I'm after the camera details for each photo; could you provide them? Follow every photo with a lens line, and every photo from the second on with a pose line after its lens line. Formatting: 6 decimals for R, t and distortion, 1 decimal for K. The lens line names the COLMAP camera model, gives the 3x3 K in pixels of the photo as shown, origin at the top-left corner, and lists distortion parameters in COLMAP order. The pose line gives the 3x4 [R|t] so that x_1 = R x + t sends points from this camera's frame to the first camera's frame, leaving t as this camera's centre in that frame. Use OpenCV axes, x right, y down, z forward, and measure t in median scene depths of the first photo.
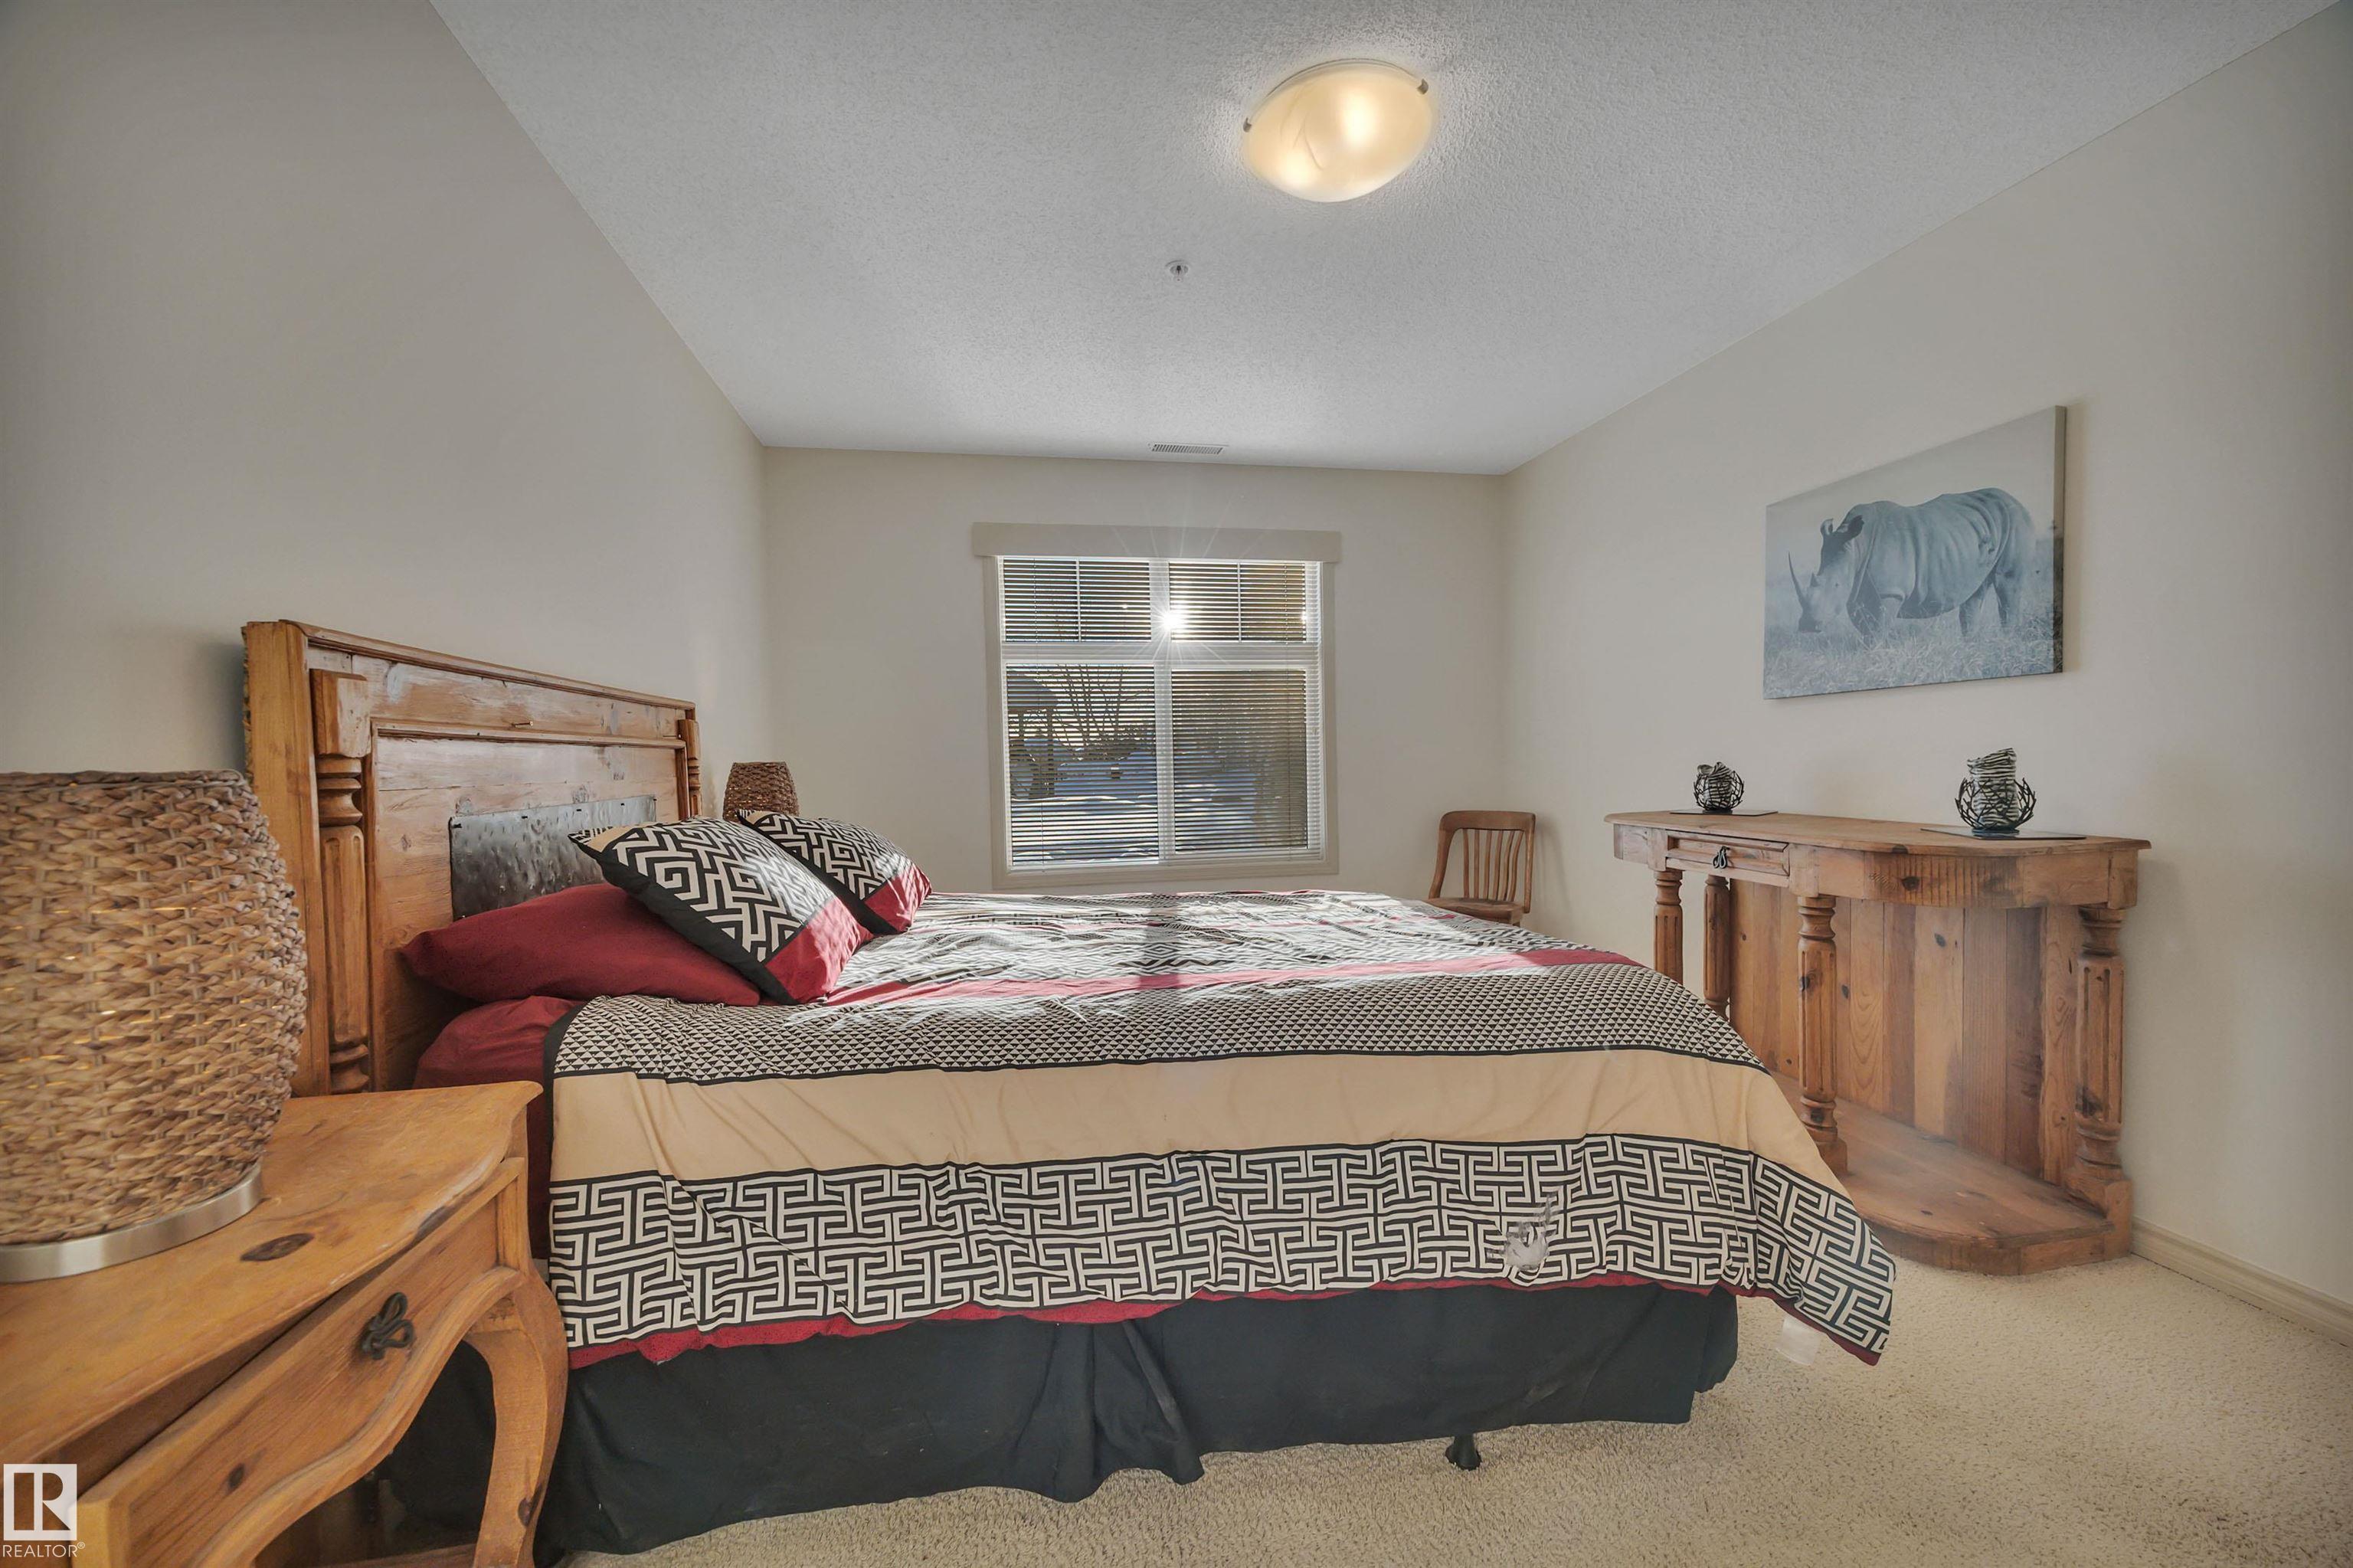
lens RADIAL K [[926.9, 0, 1176.5], [0, 926.9, 784.0], [0, 0, 1]] dist [-0.000433, -0.000041]
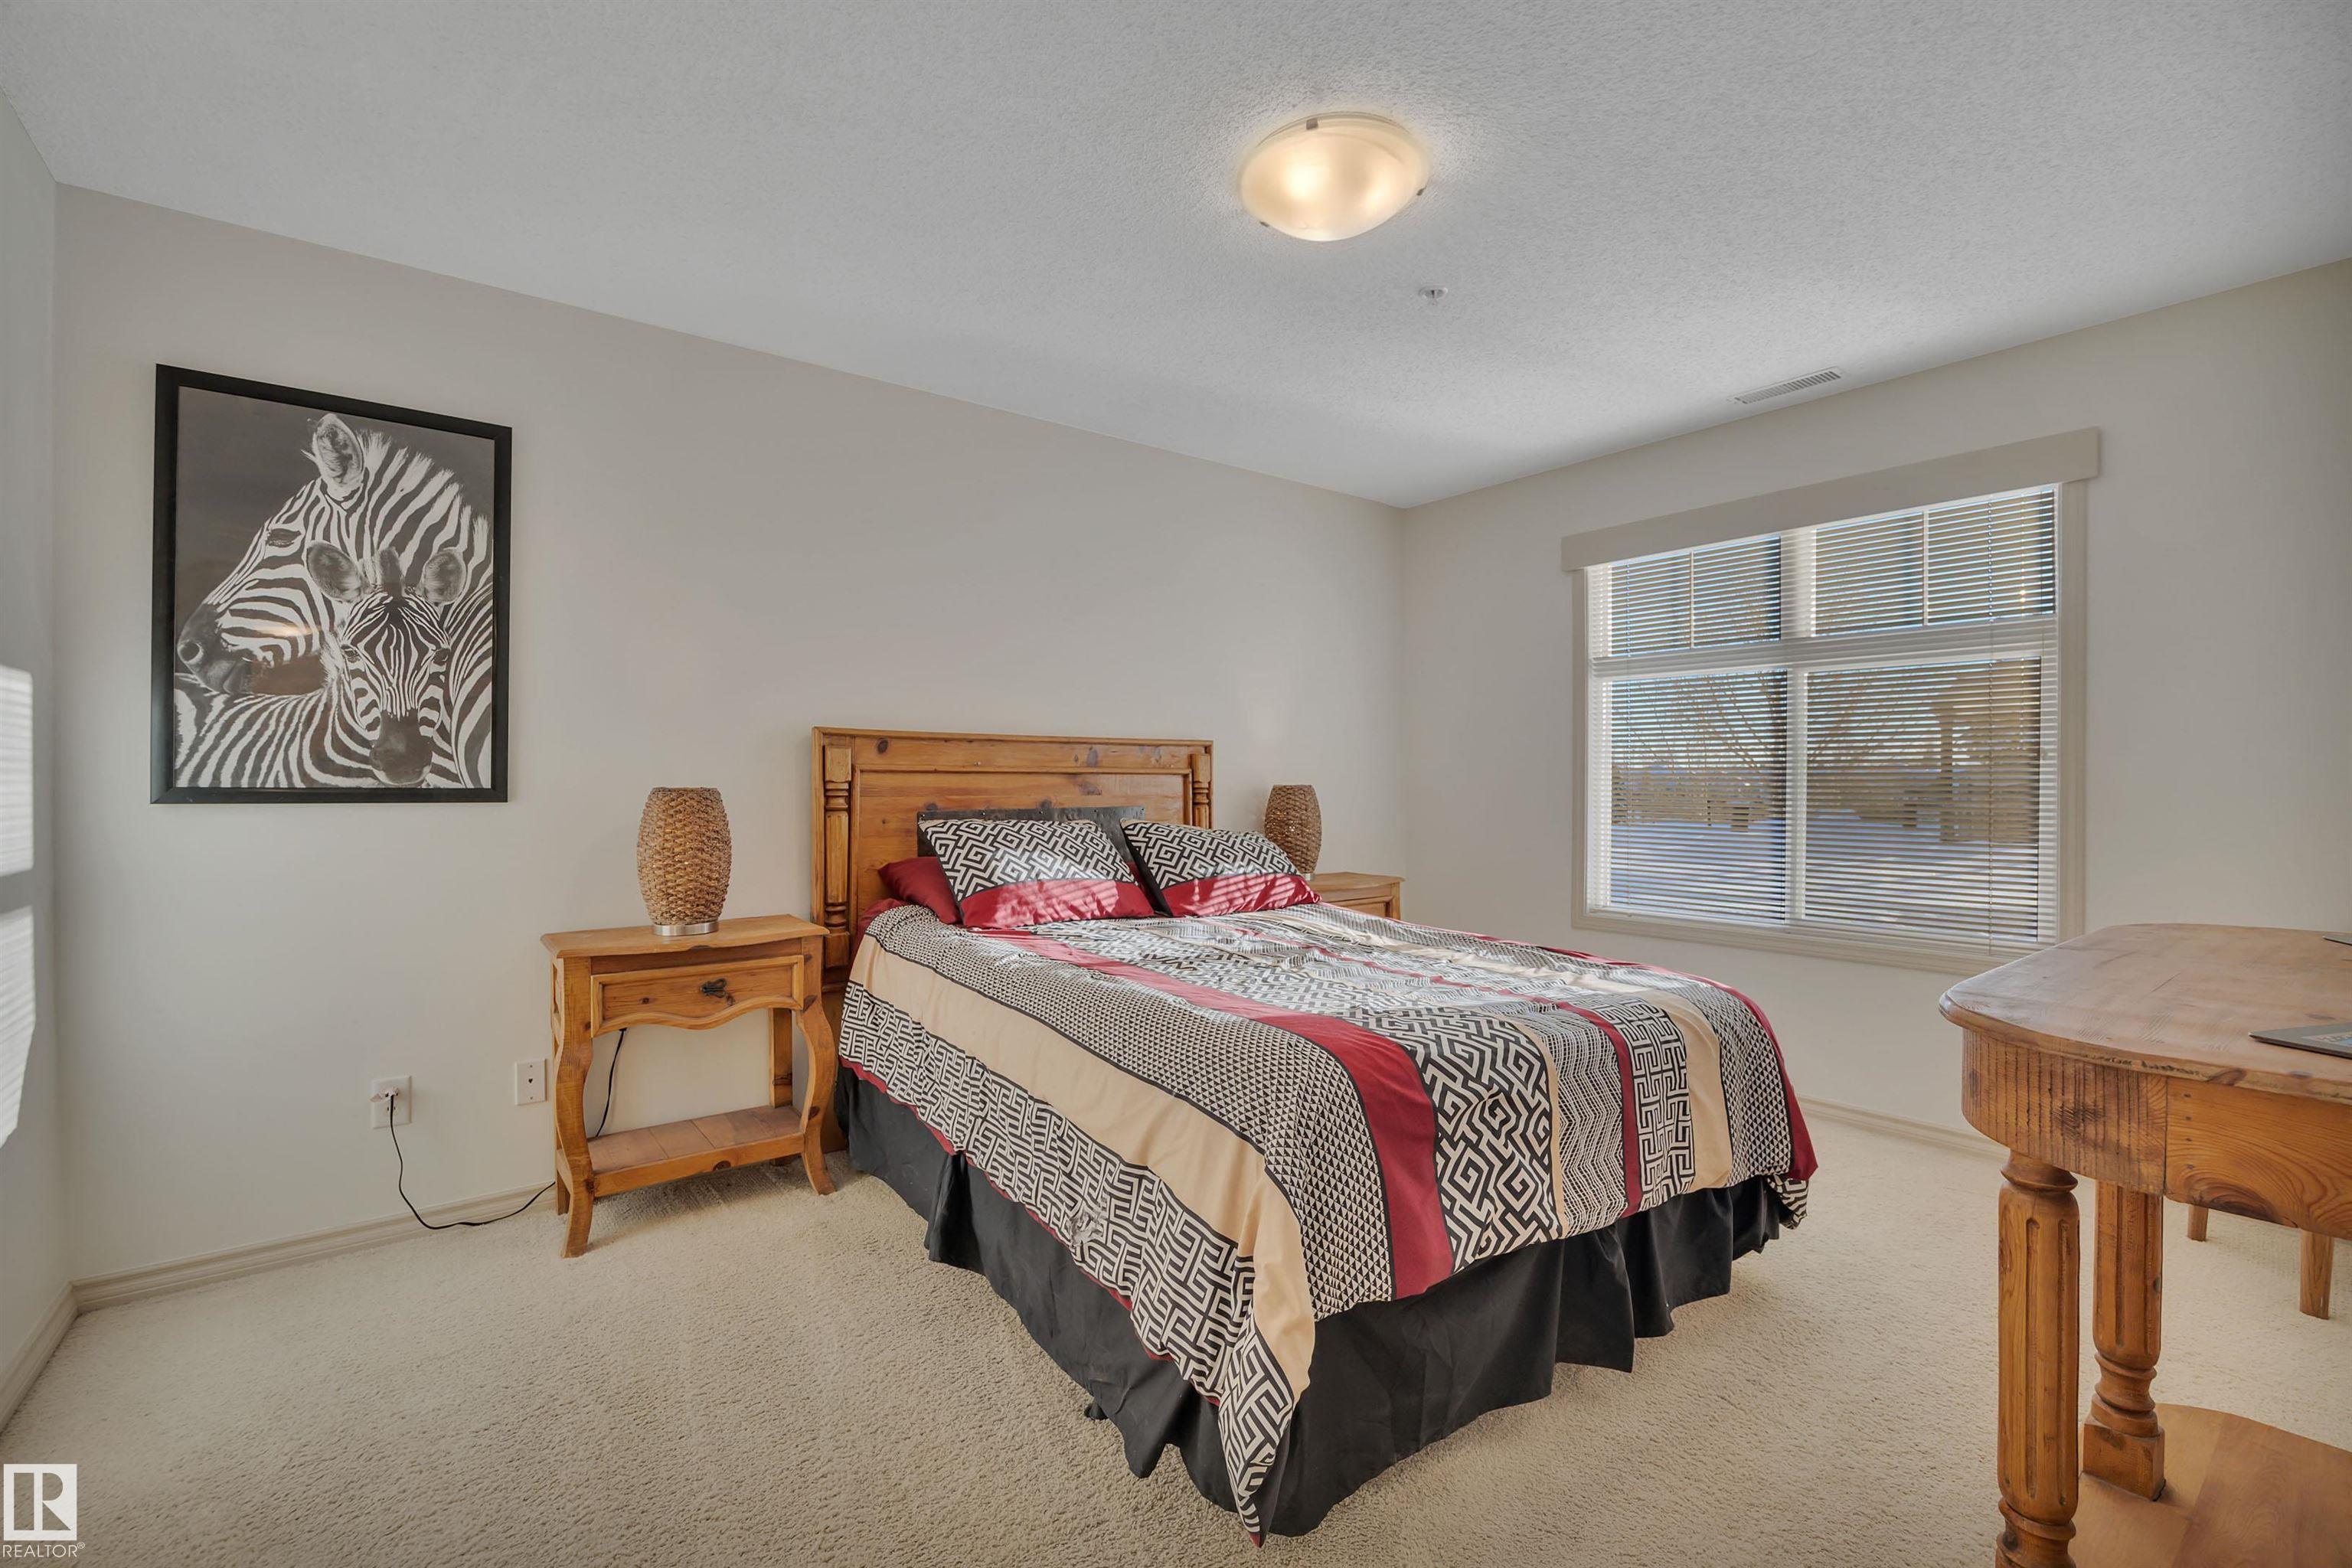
lens RADIAL K [[1023.6, 0, 1170.1], [0, 1023.6, 790.1], [0, 0, 1]] dist [-0.000507, -0.000073]
pose [[0.443802, 0.036486, -0.895382, 1.490934], [-0.038162, 0.999034, 0.021794, -0.079862], [0.895312, 0.024497, 0.444765, 0.493059]]
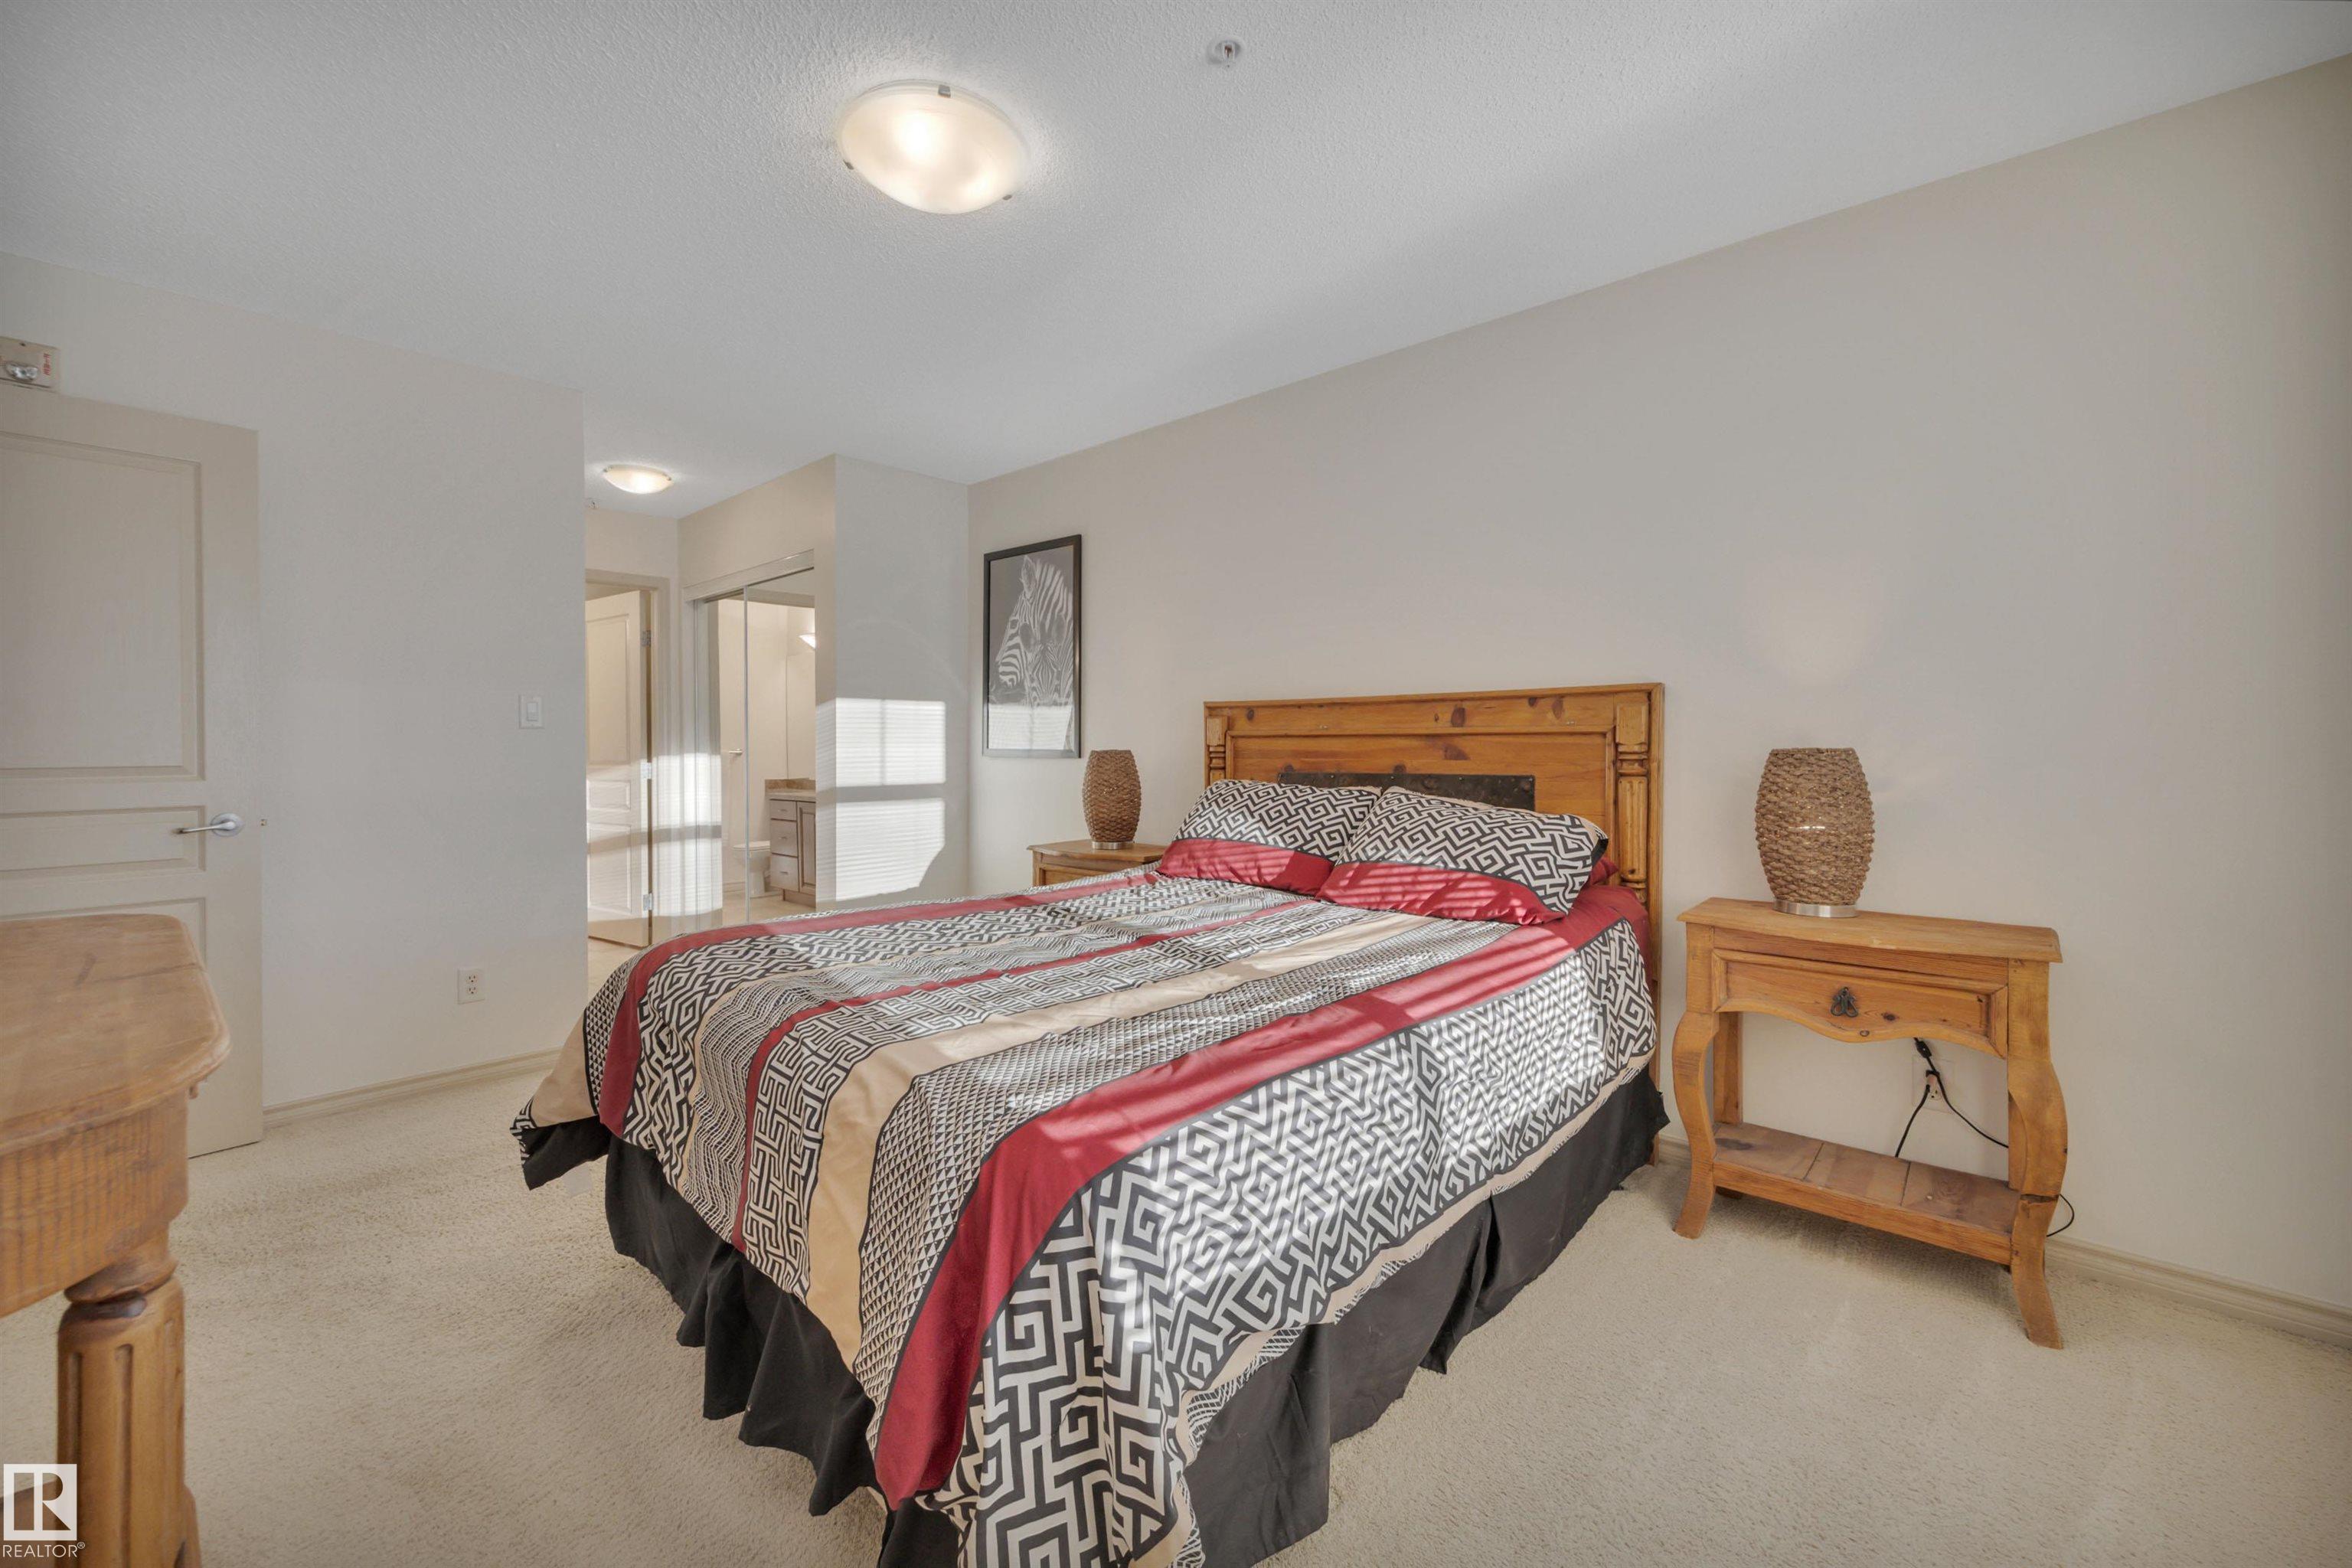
lens RADIAL K [[983.5, 0, 1173.4], [0, 983.5, 750.0], [0, 0, 1]] dist [0.022119, 0.000038]
pose [[-0.804849, 0.034070, -0.592501, 0.847135], [0.010166, 0.998996, 0.043634, -0.123689], [0.593392, 0.029095, -0.804387, 2.779184]]
